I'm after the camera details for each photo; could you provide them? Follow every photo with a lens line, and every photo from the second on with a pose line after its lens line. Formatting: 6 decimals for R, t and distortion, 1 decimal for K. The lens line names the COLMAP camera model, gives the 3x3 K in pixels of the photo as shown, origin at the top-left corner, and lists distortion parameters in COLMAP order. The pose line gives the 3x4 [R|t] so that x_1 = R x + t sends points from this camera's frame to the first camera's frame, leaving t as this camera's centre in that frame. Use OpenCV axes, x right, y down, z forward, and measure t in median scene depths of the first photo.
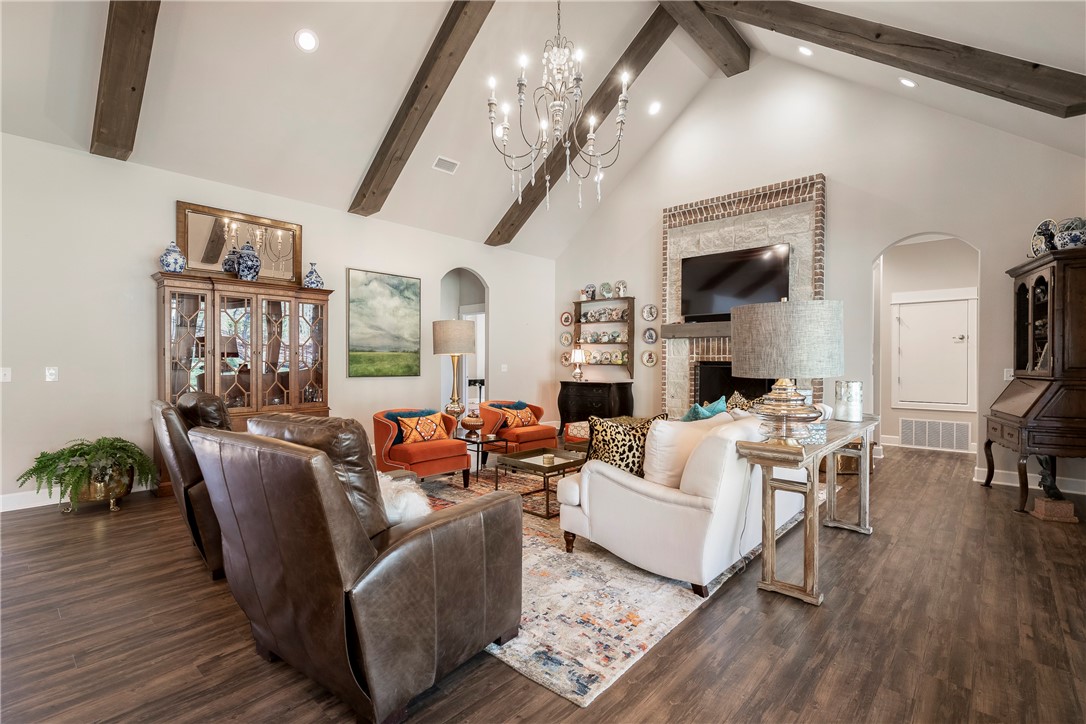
lens RADIAL K [[500.6, 0, 553.2], [0, 500.6, 366.8], [0, 0, 1]] dist [-0.001523, -0.000820]
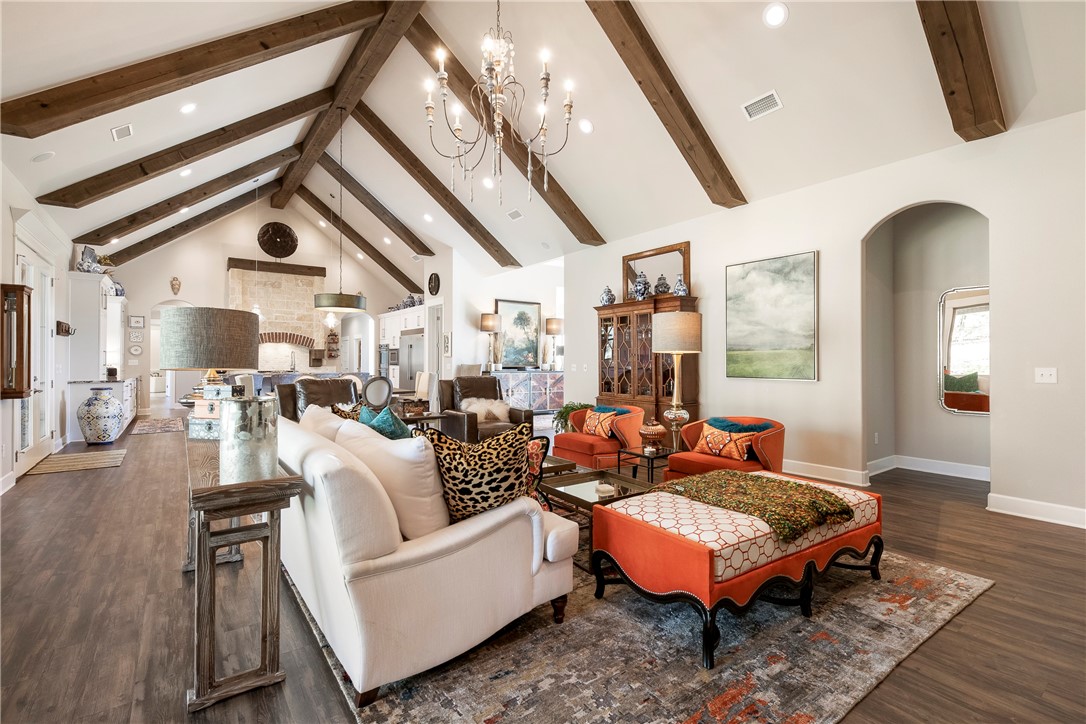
lens RADIAL K [[514.7, 0, 550.1], [0, 514.7, 357.7], [0, 0, 1]] dist [0.012051, 0.001014]
pose [[-0.224138, -0.007610, -0.974528, 0.620457], [-0.011494, 0.999921, -0.005165, -0.008299], [0.974490, 0.010044, -0.224208, 0.855162]]
